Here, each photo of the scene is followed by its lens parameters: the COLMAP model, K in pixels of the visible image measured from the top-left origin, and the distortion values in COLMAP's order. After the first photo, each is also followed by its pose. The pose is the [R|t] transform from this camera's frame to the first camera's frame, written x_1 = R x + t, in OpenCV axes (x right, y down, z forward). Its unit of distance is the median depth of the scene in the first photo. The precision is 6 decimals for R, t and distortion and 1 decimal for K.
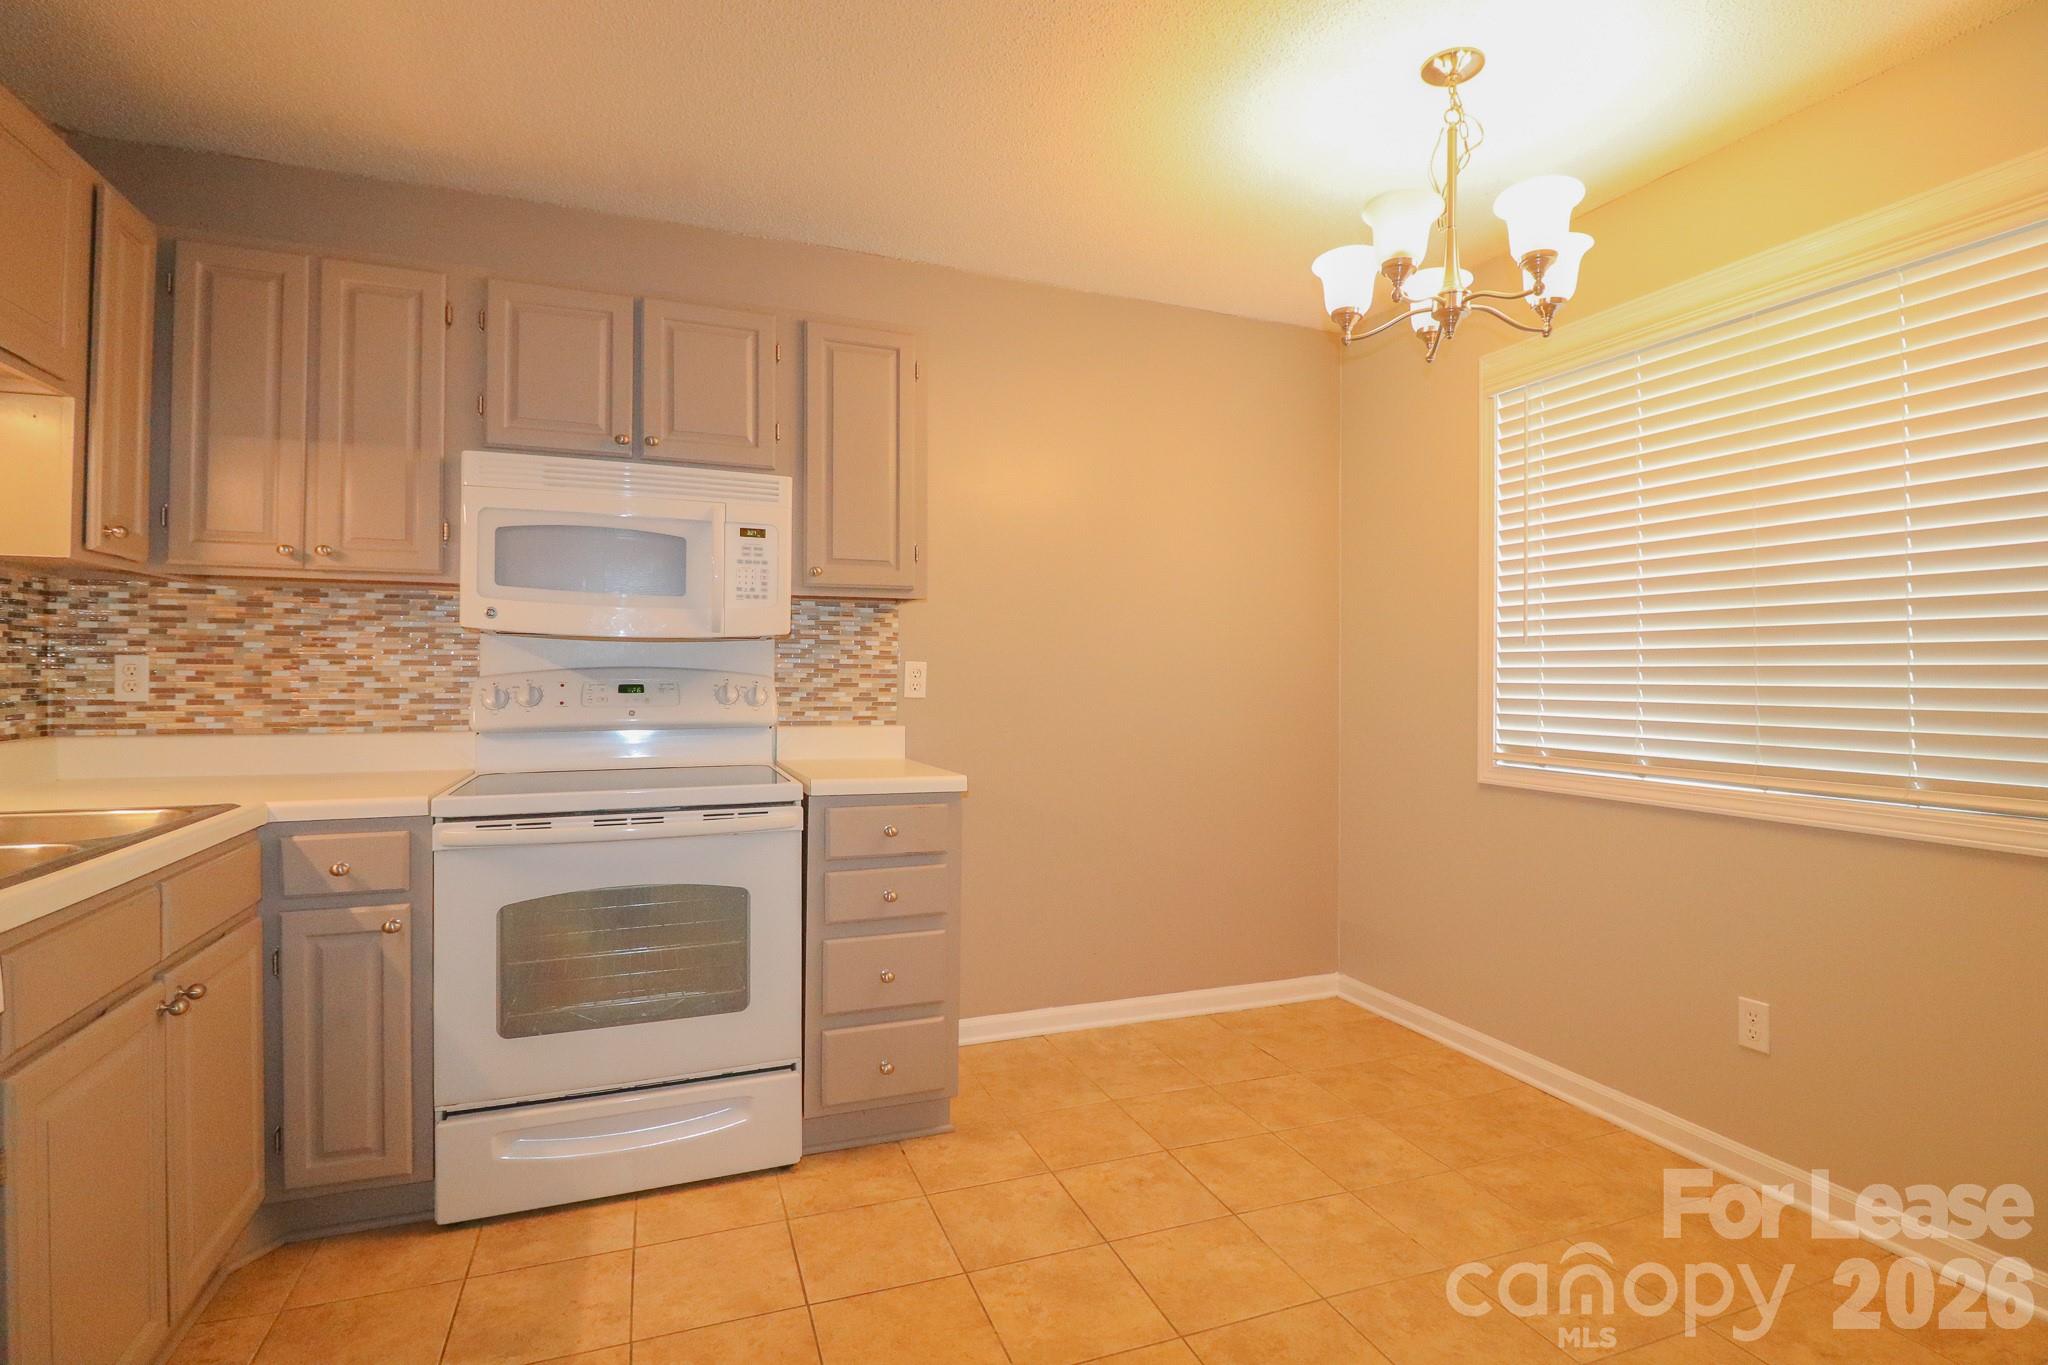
lens RADIAL K [[960.7, 0, 1048.4], [0, 960.7, 671.7], [0, 0, 1]] dist [-0.003536, -0.013864]
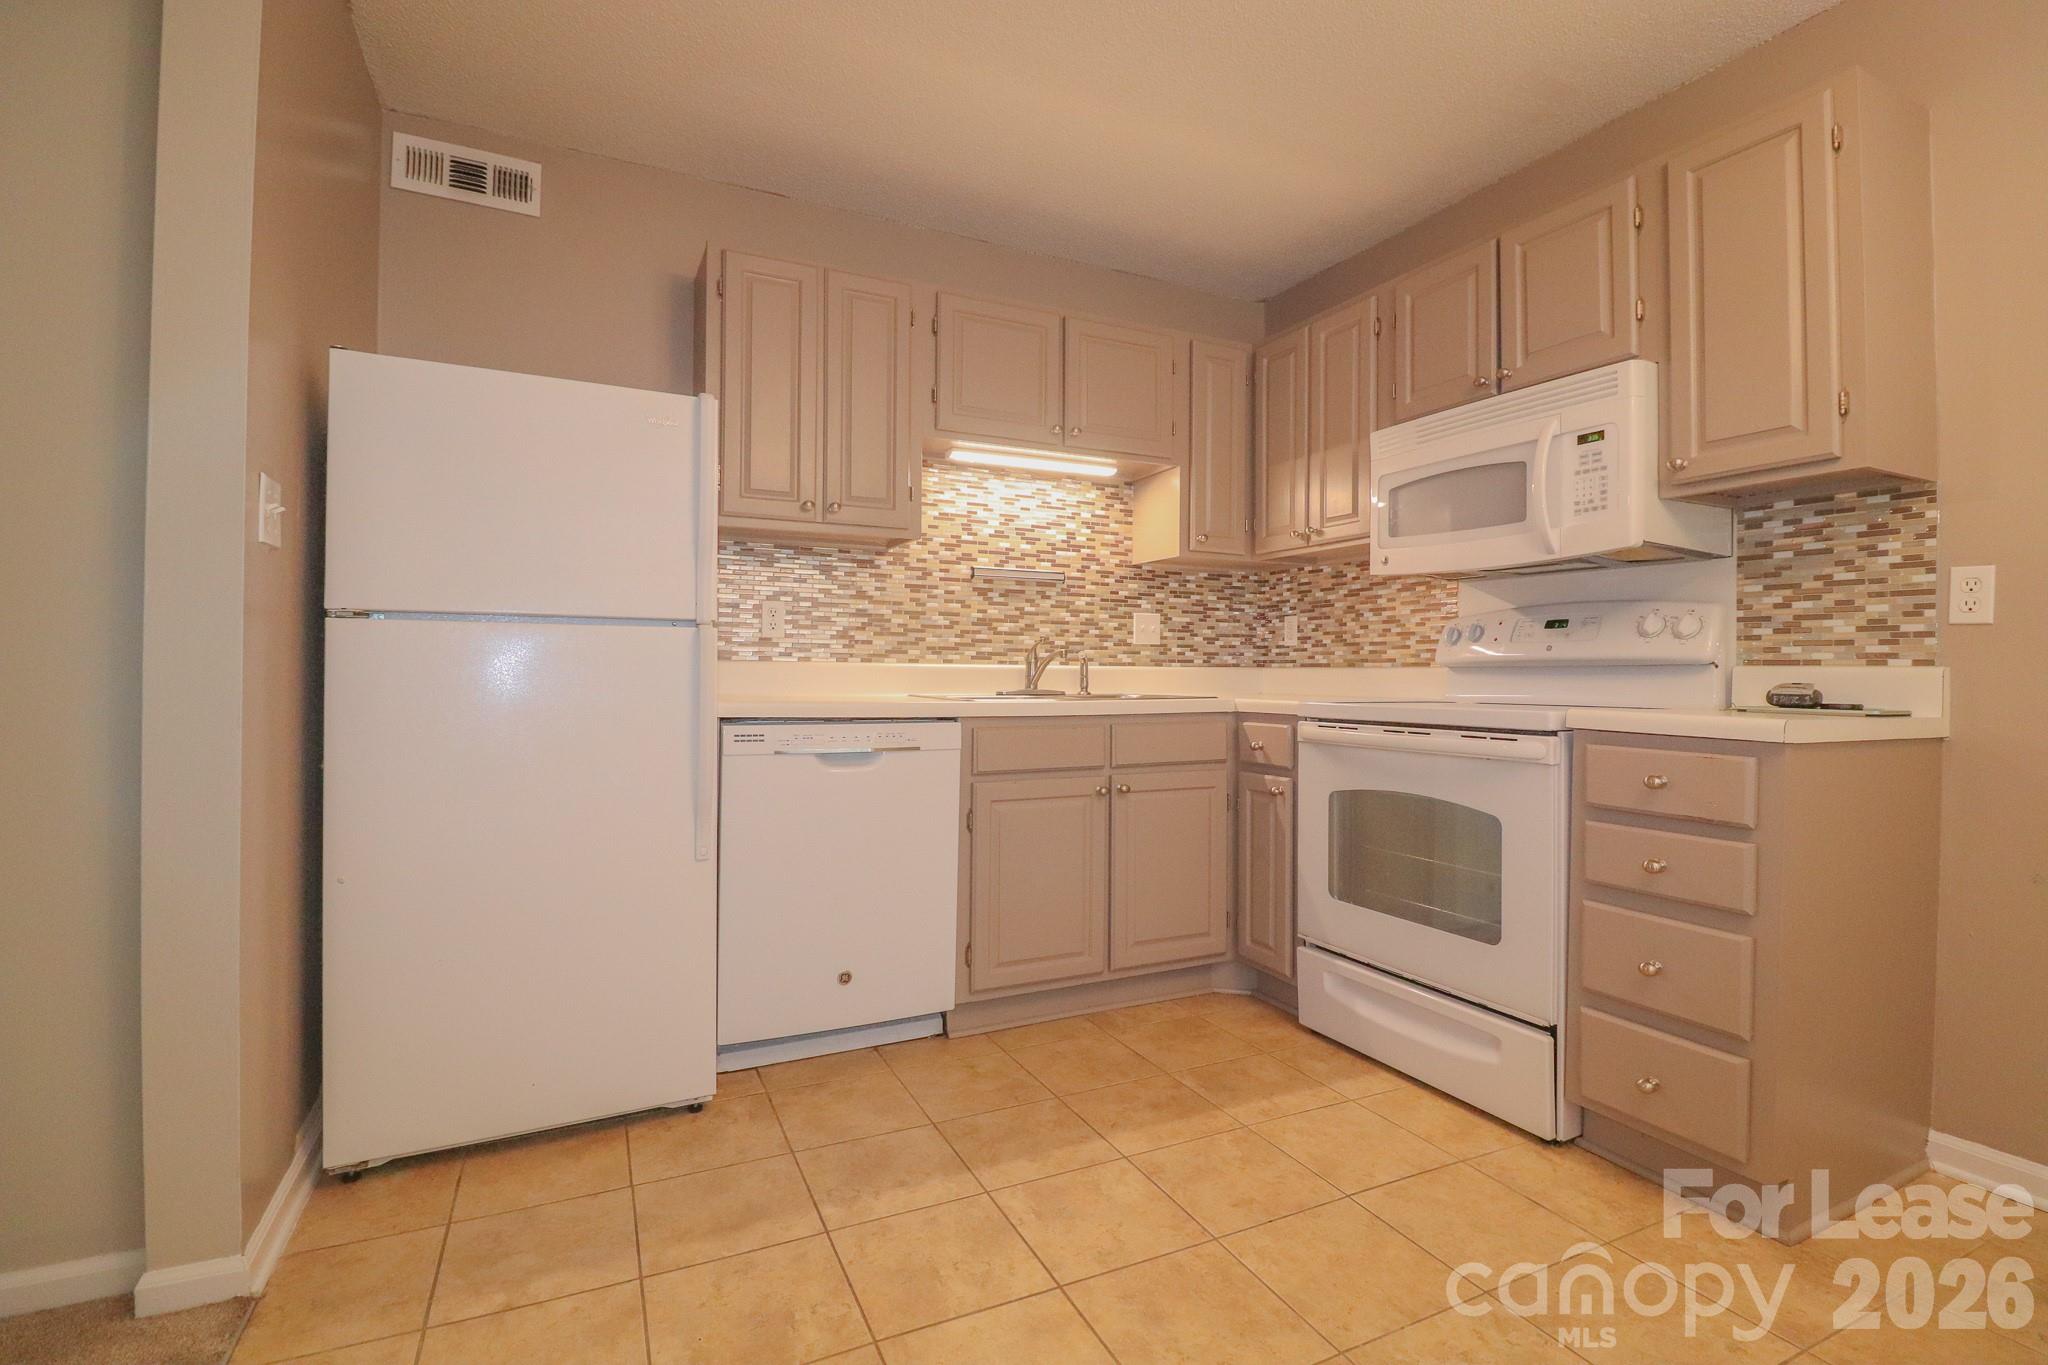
lens RADIAL K [[960.7, 0, 1048.4], [0, 960.7, 671.7], [0, 0, 1]] dist [-0.003536, -0.013864]
pose [[0.078256, -0.007993, -0.996901, 0.556649], [-0.001843, 0.999965, -0.008162, 0.083636], [0.996932, 0.002476, 0.078238, 0.447966]]
